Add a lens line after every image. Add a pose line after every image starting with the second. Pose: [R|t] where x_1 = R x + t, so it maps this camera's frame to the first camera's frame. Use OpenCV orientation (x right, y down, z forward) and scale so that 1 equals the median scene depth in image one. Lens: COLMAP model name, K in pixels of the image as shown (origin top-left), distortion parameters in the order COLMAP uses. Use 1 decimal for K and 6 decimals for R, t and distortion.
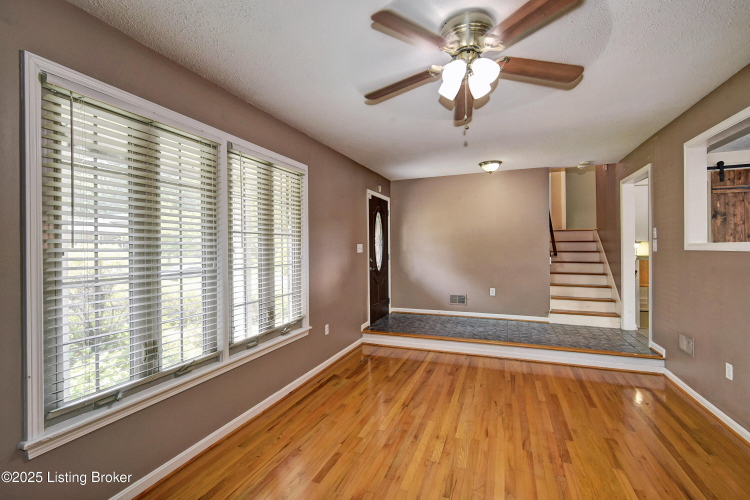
lens RADIAL K [[327.4, 0, 377.6], [0, 327.4, 247.7], [0, 0, 1]] dist [0.001127, -0.000121]
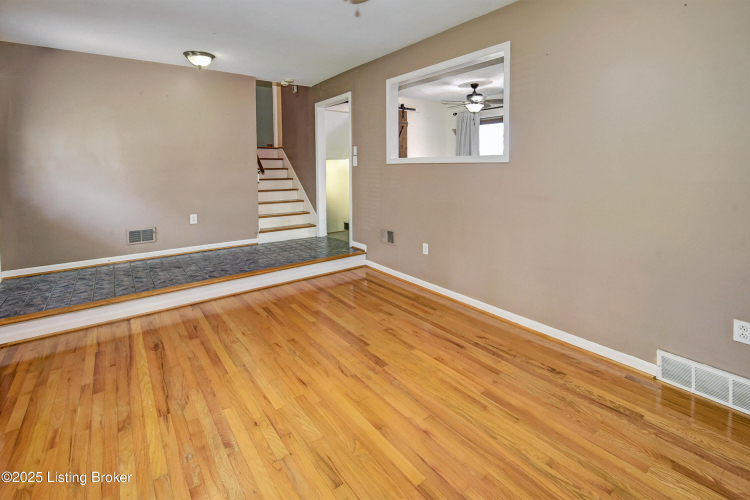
lens RADIAL K [[348.8, 0, 377.4], [0, 348.8, 176.1], [0, 0, 1]] dist [0.000276, -0.000639]
pose [[0.523963, -0.019519, 0.851517, -0.232942], [0.004385, 0.999786, 0.020220, 0.026497], [-0.851730, -0.006860, 0.523937, 0.299081]]
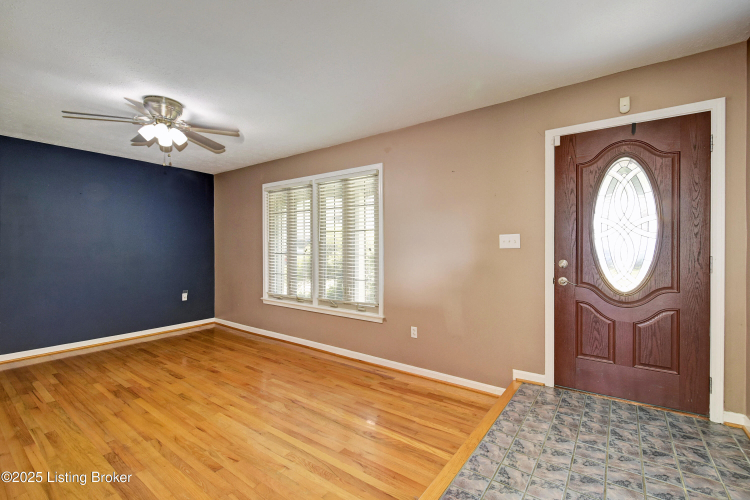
lens RADIAL K [[327.4, 0, 377.6], [0, 327.4, 247.7], [0, 0, 1]] dist [0.001127, -0.000121]
pose [[-0.249133, 0.021294, -0.968235, 0.890471], [0.006610, 0.999772, 0.020287, 0.000283], [0.968447, -0.001346, -0.249217, 1.369914]]
